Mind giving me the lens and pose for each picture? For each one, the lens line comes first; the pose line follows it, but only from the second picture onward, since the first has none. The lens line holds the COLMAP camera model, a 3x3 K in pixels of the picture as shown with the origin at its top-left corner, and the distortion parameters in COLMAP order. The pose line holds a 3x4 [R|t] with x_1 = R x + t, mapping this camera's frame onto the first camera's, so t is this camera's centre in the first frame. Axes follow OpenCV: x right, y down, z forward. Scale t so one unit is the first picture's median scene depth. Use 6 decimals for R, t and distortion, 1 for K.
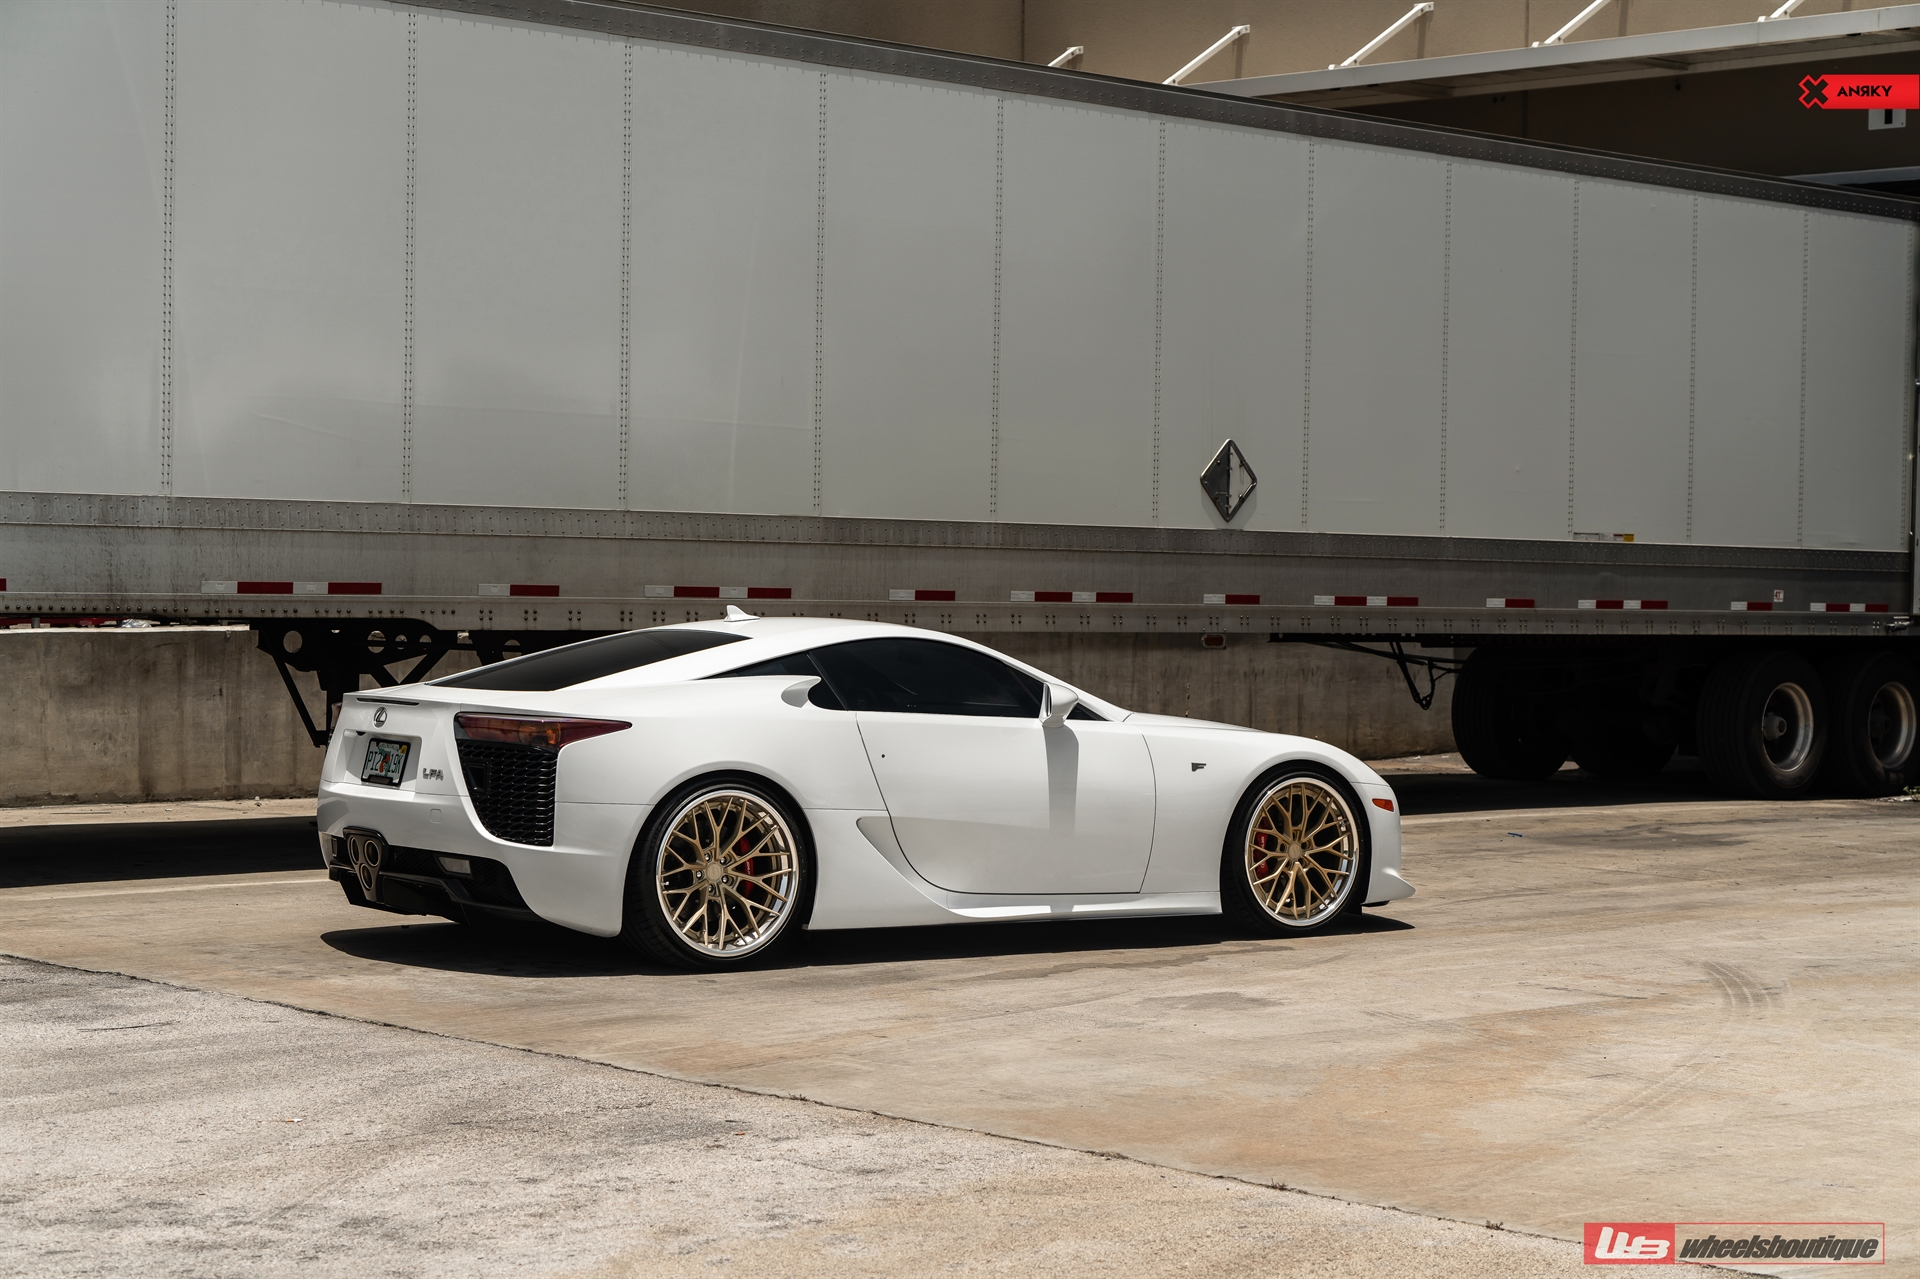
lens RADIAL K [[3581.8, 0, 958.7], [0, 3581.8, 638.5], [0, 0, 1]] dist [0.030734, 0.000000]
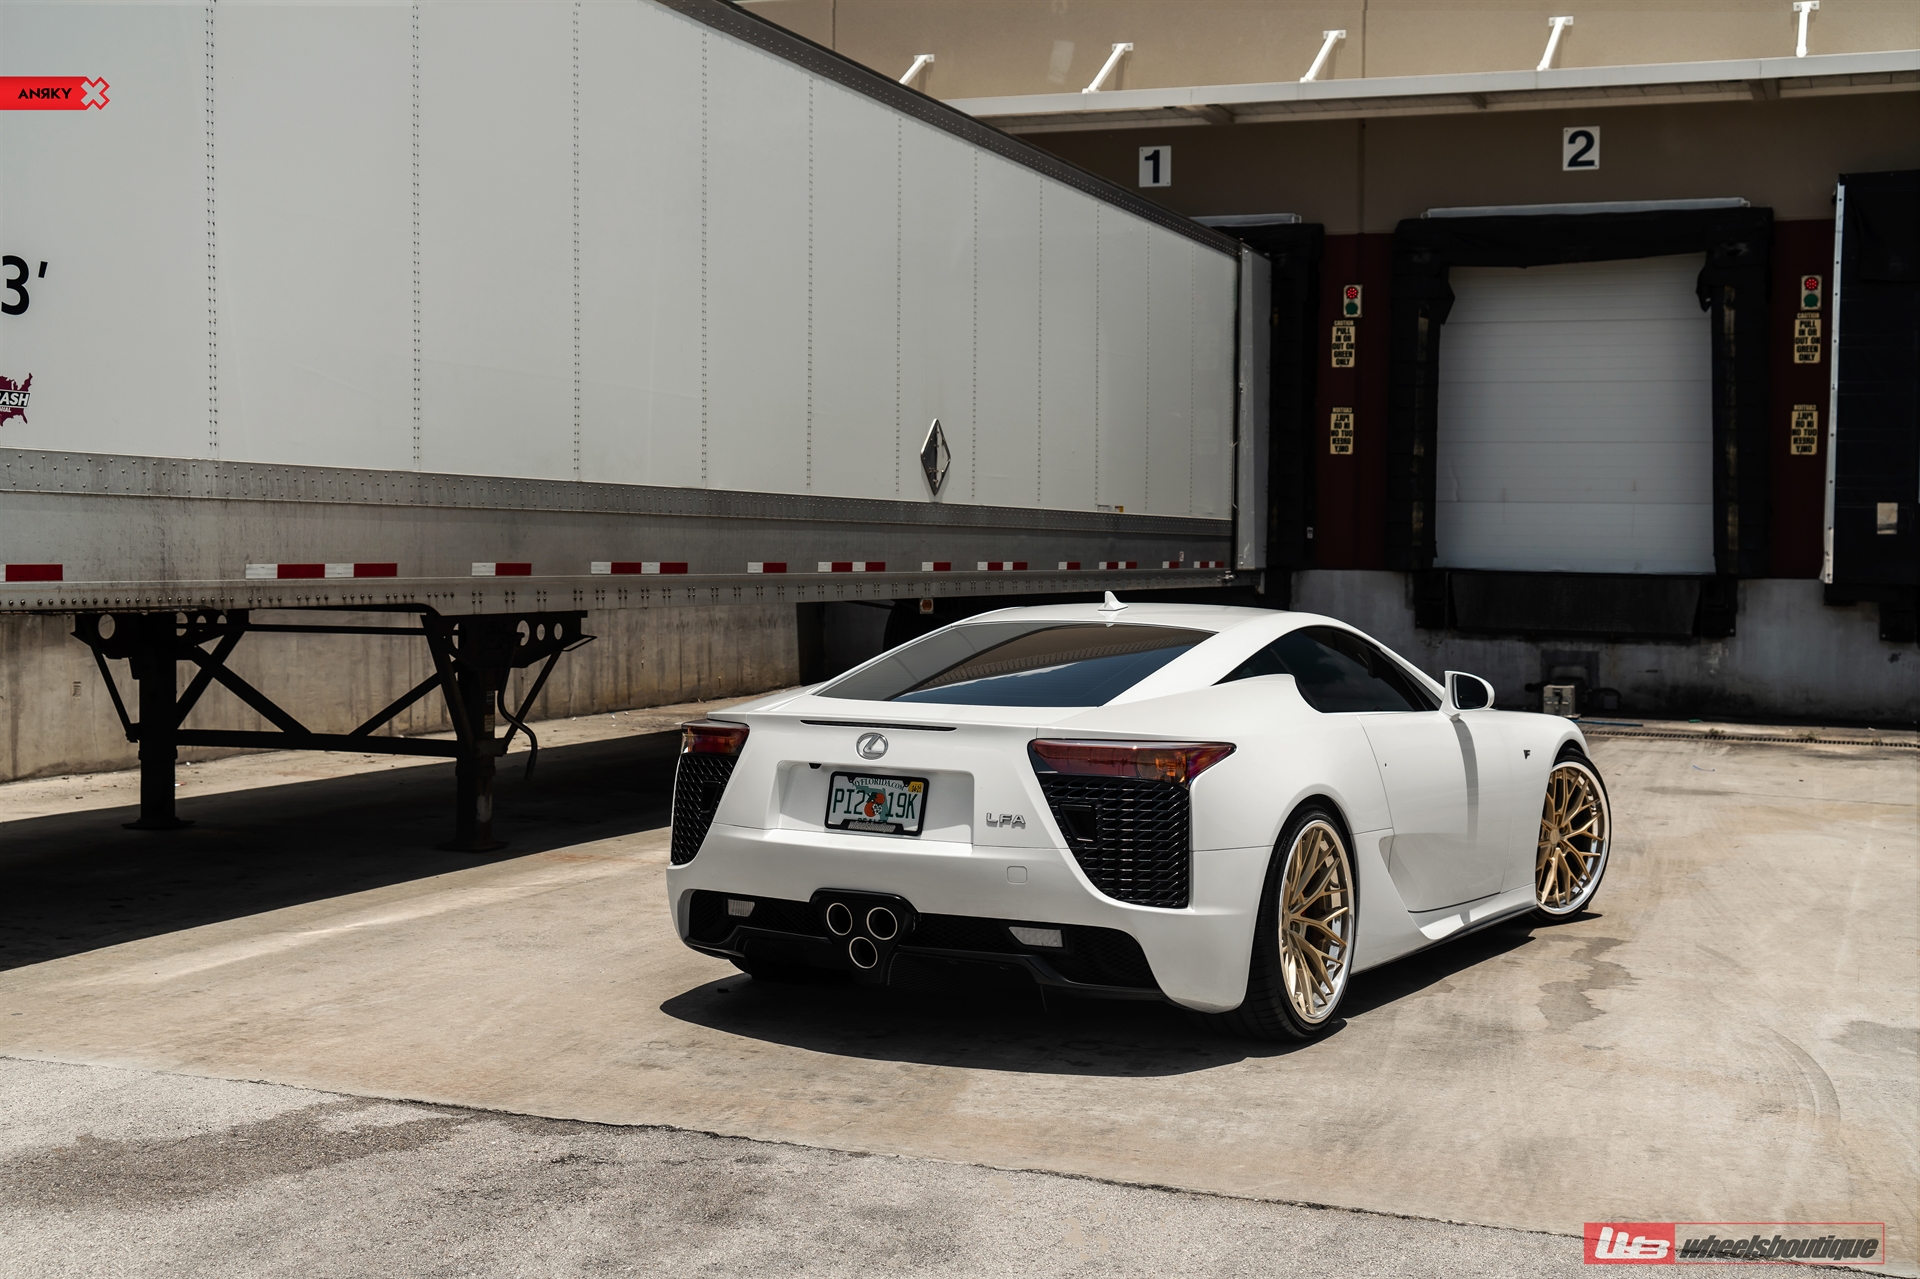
lens RADIAL K [[2480.6, 0, 1004.6], [0, 2480.6, 590.1], [0, 0, 1]] dist [0.091177, 0.000000]
pose [[0.904831, -0.012883, 0.425576, -0.308166], [0.010276, 0.999912, 0.008421, -0.013651], [-0.425647, -0.003246, 0.904884, 0.422983]]
